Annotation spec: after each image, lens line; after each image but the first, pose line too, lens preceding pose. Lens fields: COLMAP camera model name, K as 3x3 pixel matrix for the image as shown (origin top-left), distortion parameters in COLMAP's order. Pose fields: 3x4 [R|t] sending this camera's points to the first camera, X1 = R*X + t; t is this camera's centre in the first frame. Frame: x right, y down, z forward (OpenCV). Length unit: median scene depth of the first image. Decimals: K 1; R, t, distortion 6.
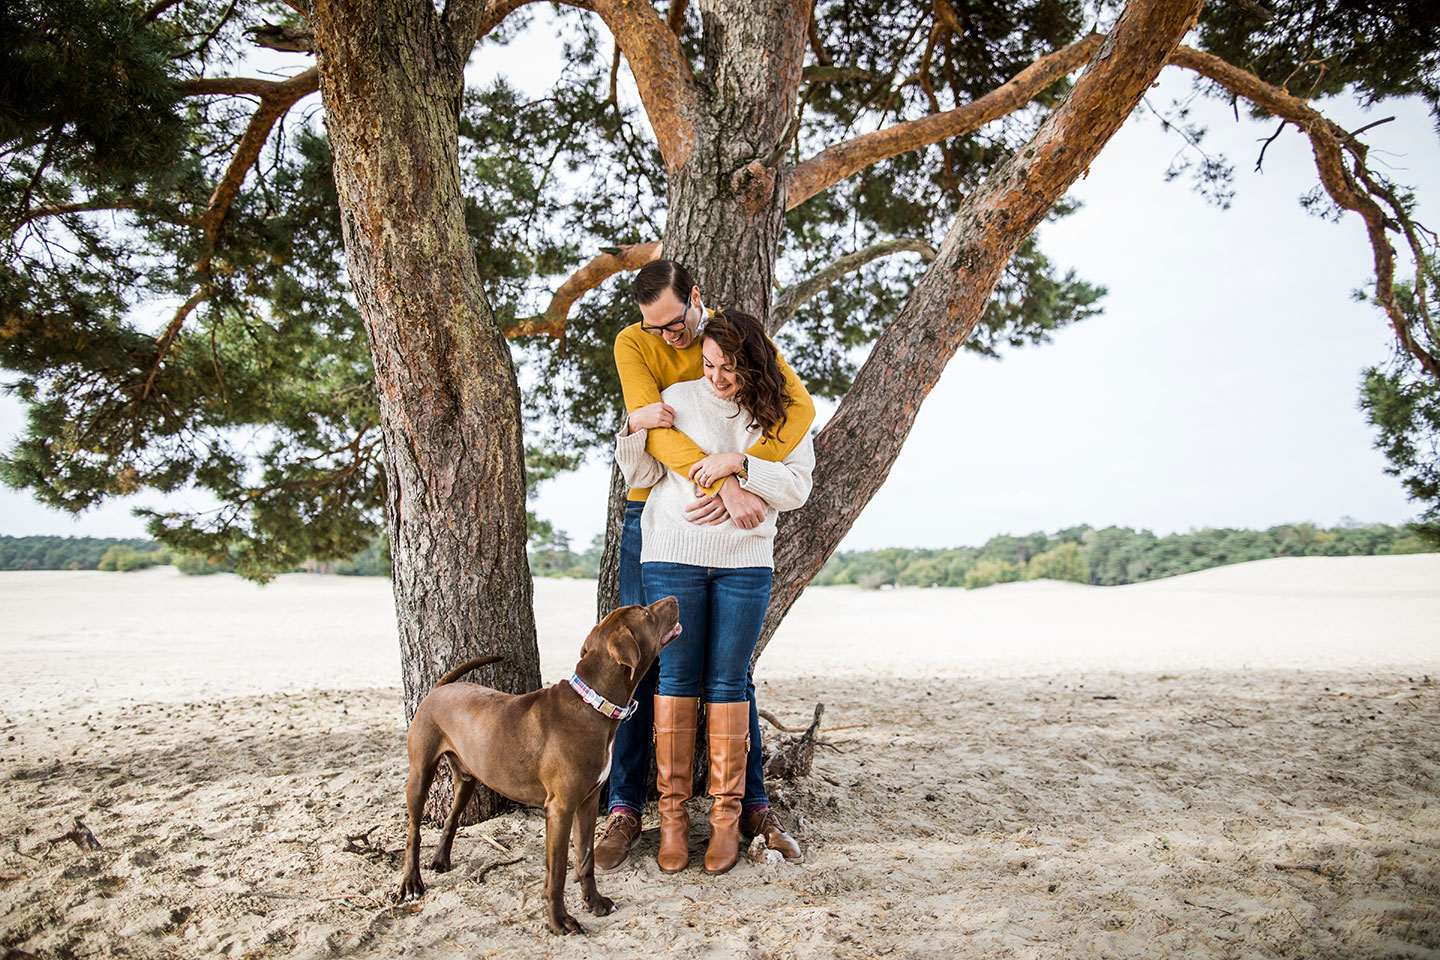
lens RADIAL K [[984.3, 0, 720.0], [0, 984.3, 480.0], [0, 0, 1]] dist [-0.059317, 0.058586]
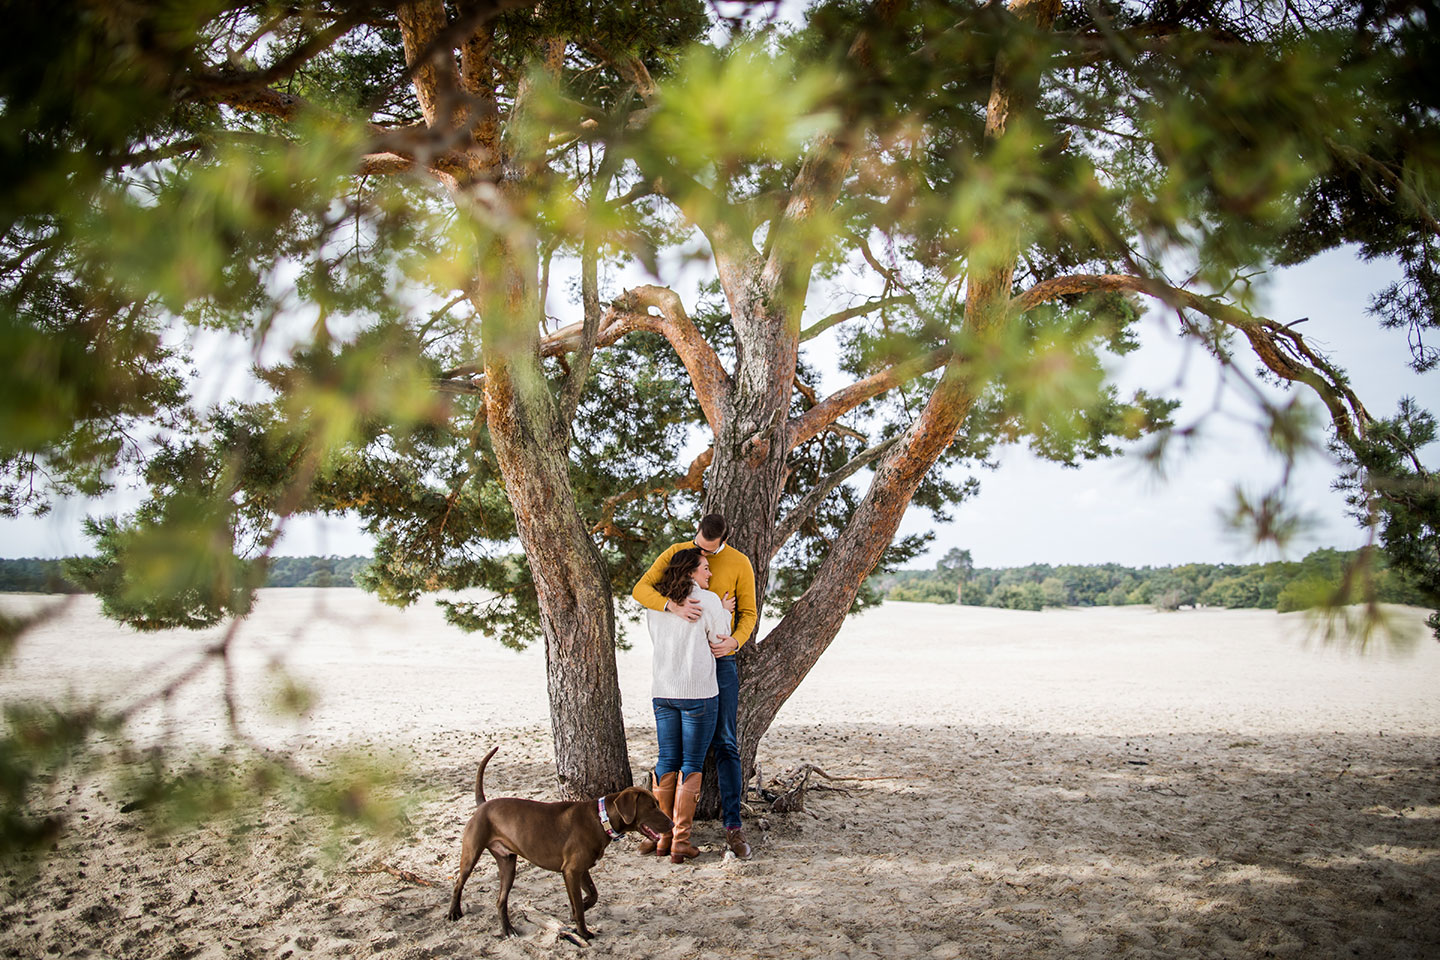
lens RADIAL K [[984.3, 0, 720.0], [0, 984.3, 480.0], [0, 0, 1]] dist [-0.059317, 0.058586]
pose [[0.960494, -0.025606, -0.277120, 0.433965], [0.021008, 0.999588, -0.019547, -0.219675], [0.277506, 0.012953, 0.960637, -0.603571]]
